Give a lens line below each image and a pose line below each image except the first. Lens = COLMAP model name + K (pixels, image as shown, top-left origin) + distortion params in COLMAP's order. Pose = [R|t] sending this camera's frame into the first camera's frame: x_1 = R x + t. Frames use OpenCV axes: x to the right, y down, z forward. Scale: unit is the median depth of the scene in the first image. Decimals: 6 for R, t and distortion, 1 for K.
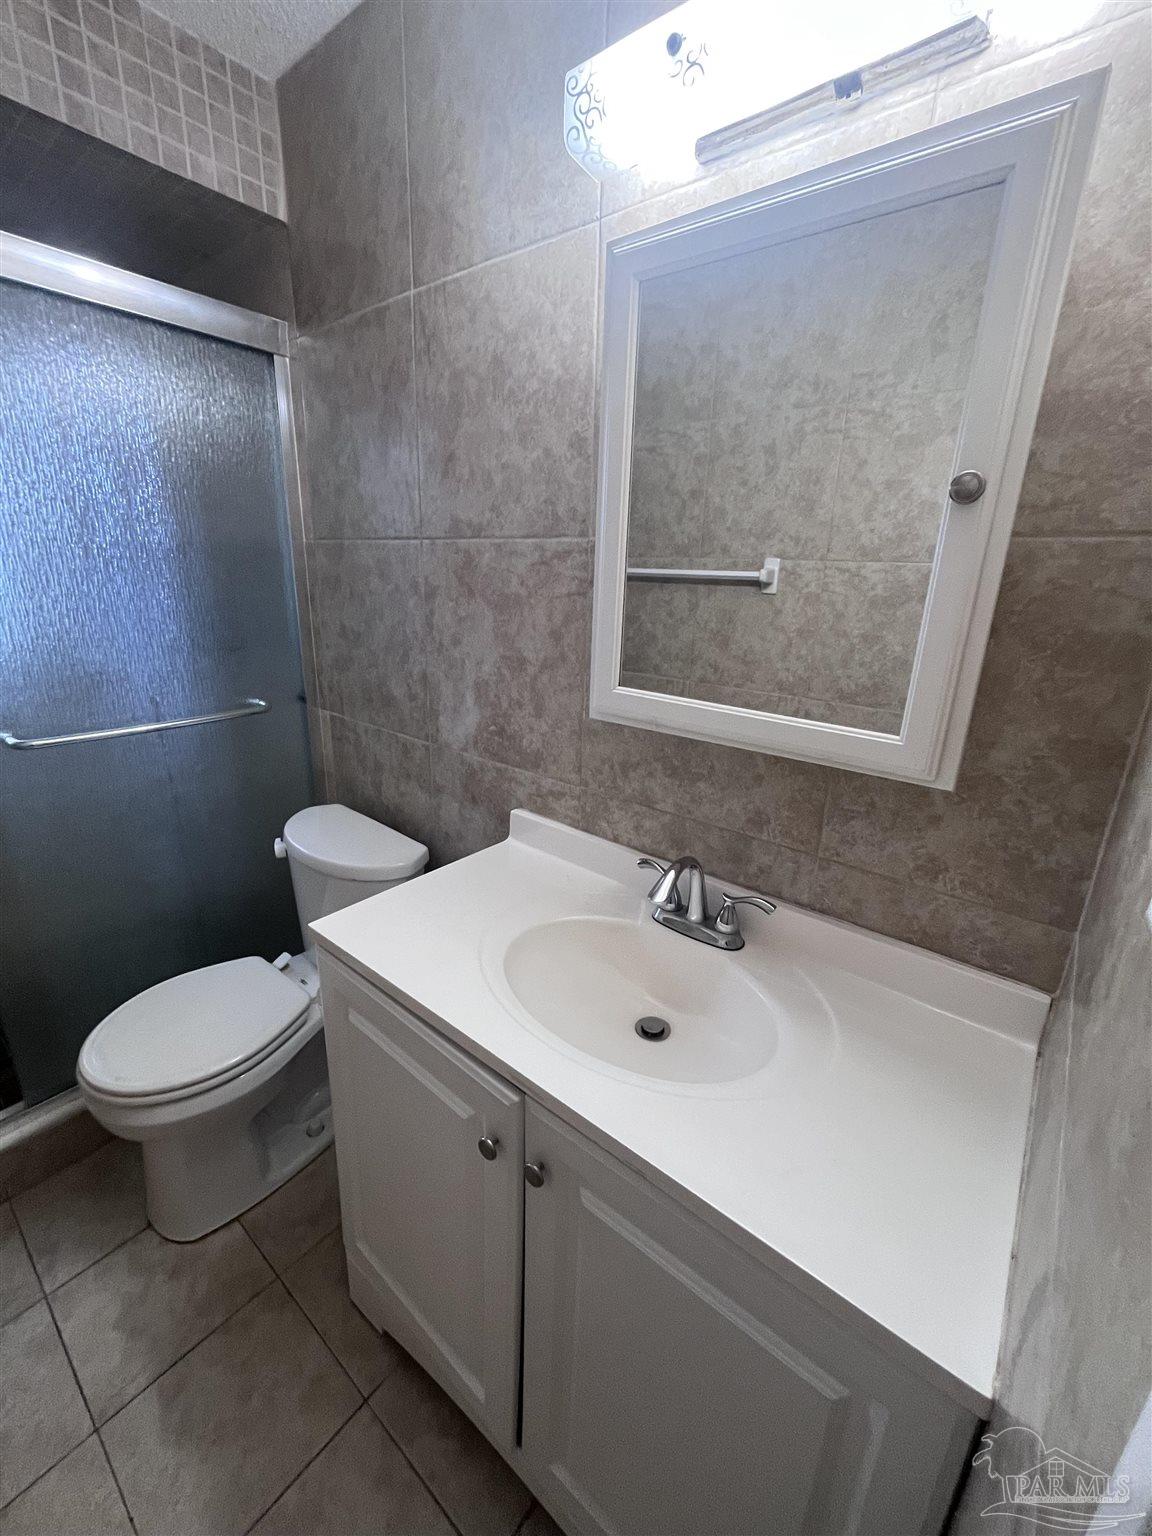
lens RADIAL K [[622.8, 0, 576.9], [0, 622.8, 759.8], [0, 0, 1]] dist [-0.002134, -0.000306]
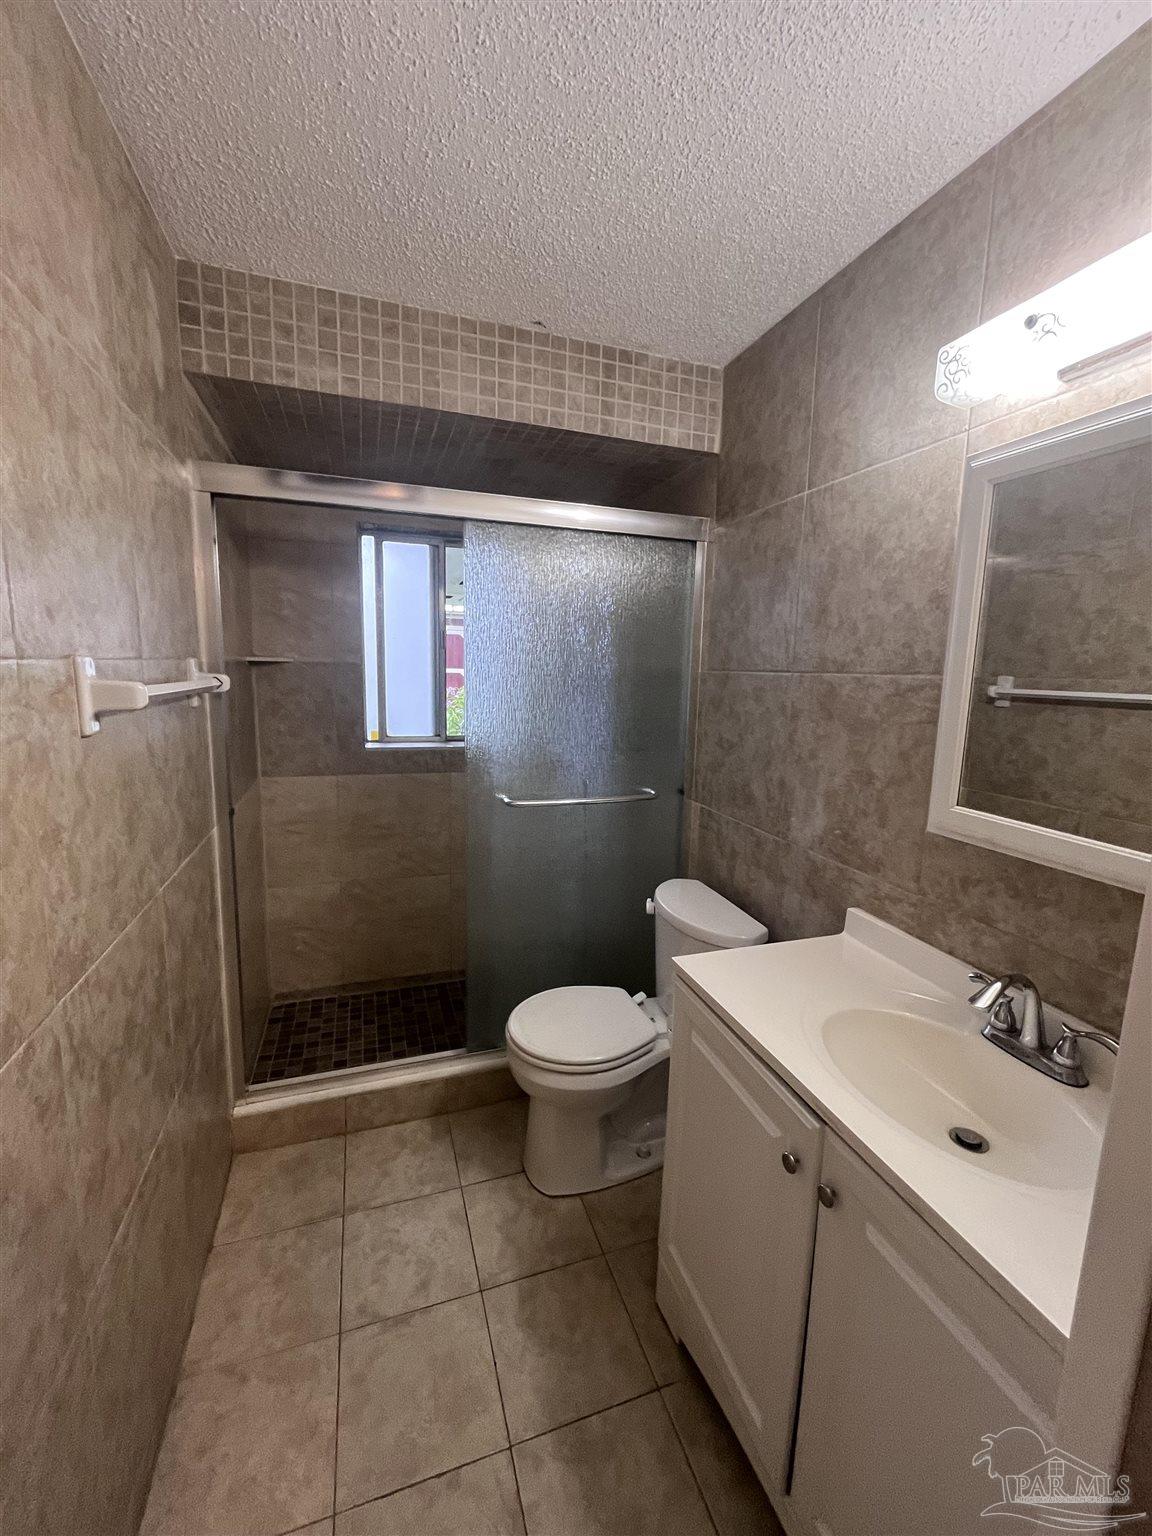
lens RADIAL K [[622.8, 0, 574.7], [0, 622.8, 762.6], [0, 0, 1]] dist [-0.002134, -0.000306]
pose [[0.842670, 0.068890, -0.534005, 0.062911], [-0.153718, 0.981285, -0.115977, 0.032968], [0.516022, 0.179817, 0.837489, -0.244254]]
